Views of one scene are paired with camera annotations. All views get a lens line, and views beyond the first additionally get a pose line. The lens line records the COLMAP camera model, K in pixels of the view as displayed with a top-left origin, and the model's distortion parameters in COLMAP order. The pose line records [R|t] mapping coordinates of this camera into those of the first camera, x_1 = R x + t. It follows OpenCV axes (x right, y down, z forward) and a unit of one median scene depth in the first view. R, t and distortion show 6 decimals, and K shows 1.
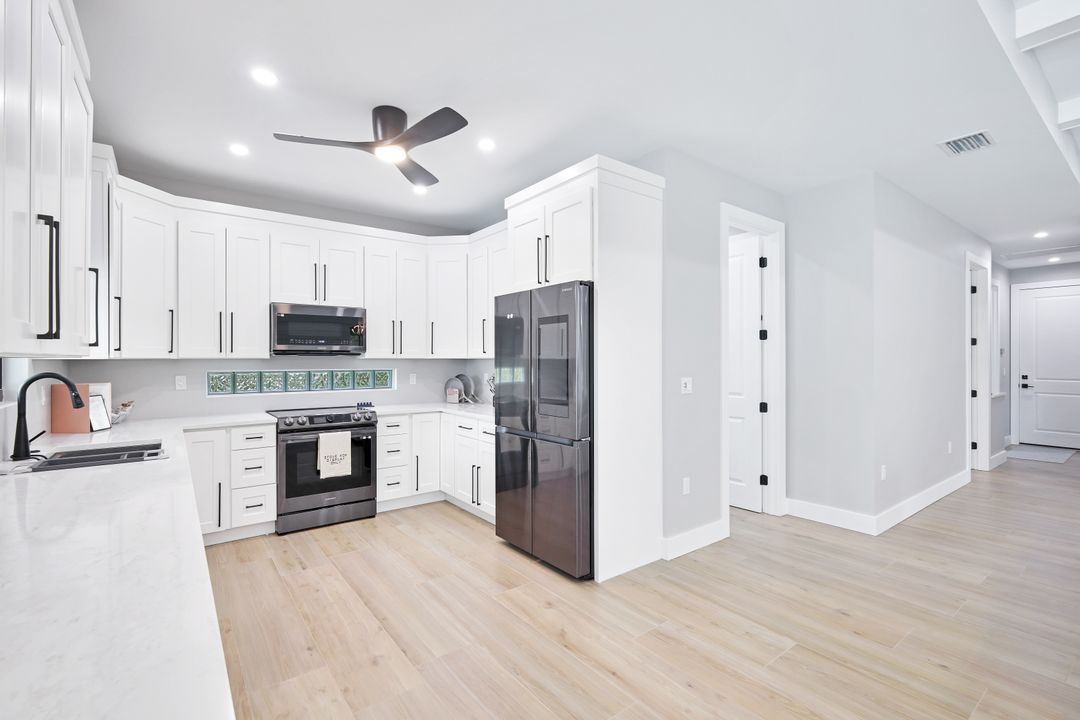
lens RADIAL K [[487.0, 0, 539.0], [0, 487.0, 354.8], [0, 0, 1]] dist [0.008066, 0.000208]
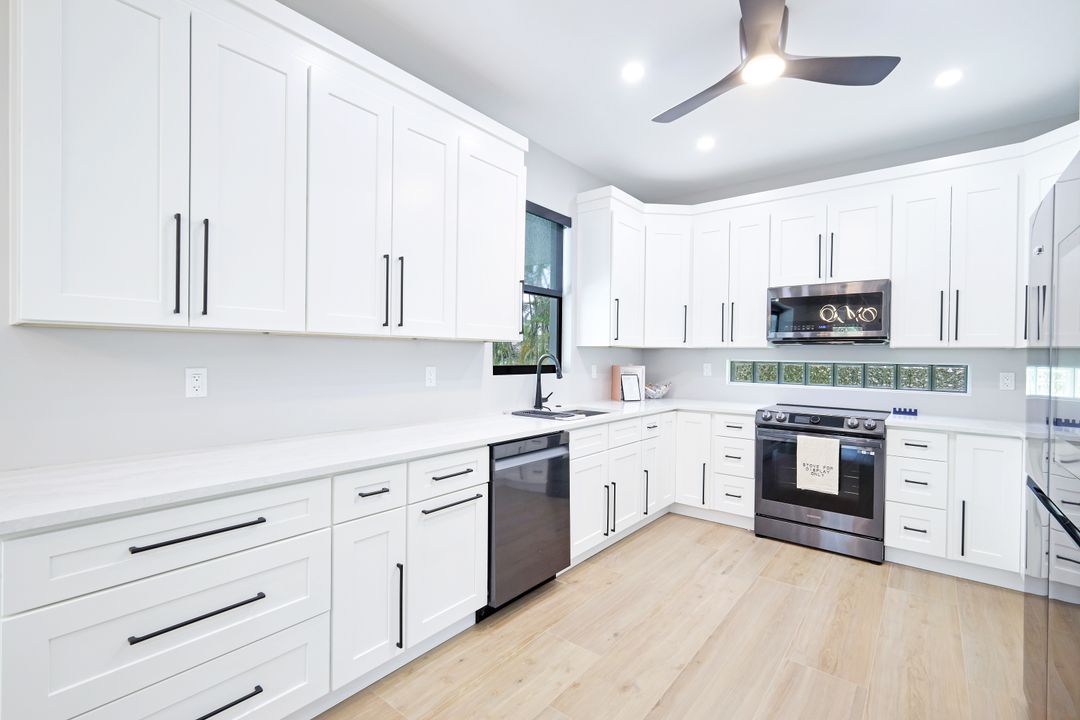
lens RADIAL K [[487.0, 0, 545.7], [0, 487.0, 356.5], [0, 0, 1]] dist [0.008066, 0.000208]
pose [[0.249014, 0.007890, -0.968468, 0.264527], [-0.001591, 0.999969, 0.007738, 0.019215], [0.968499, -0.000386, 0.249019, 0.367430]]
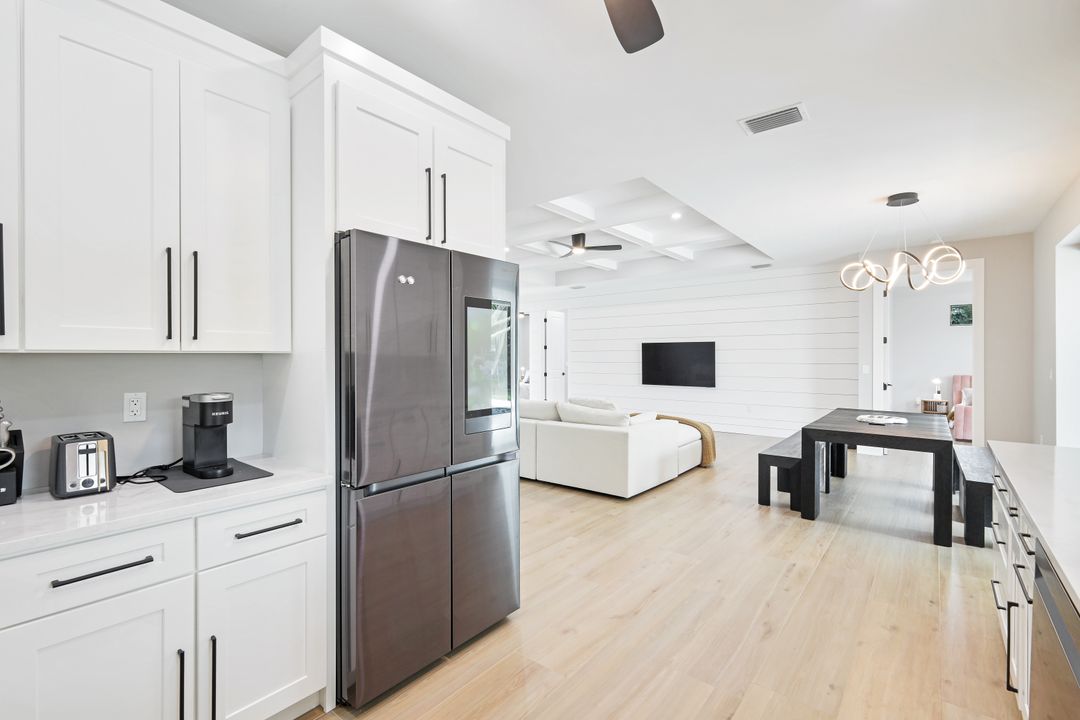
lens RADIAL K [[487.0, 0, 535.6], [0, 487.0, 355.8], [0, 0, 1]] dist [0.008066, 0.000208]
pose [[-0.230905, 0.003991, 0.972968, -0.591729], [-0.006285, 0.999965, -0.005594, 0.010256], [-0.972956, -0.007407, -0.230872, 0.898159]]
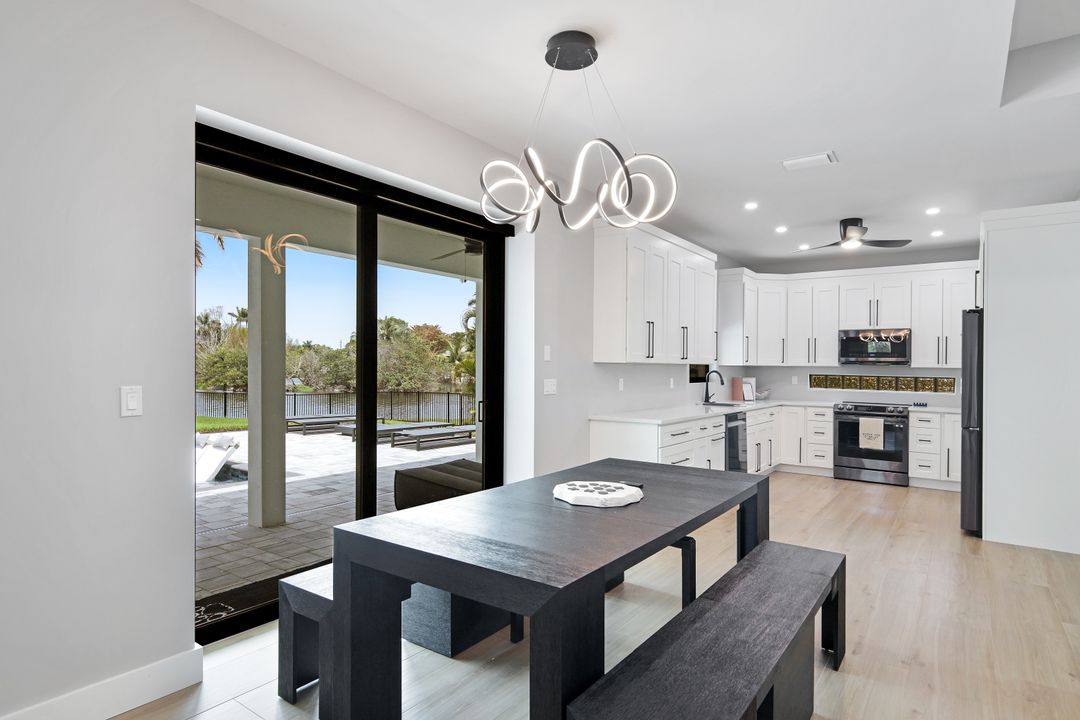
lens RADIAL K [[597.3, 0, 529.9], [0, 597.3, 359.7], [0, 0, 1]] dist [0.013366, -0.000336]
pose [[0.281907, -0.001790, -0.959440, 1.026028], [-0.002468, 0.999994, -0.002591, -0.006740], [0.959438, 0.003099, 0.281901, -0.480434]]
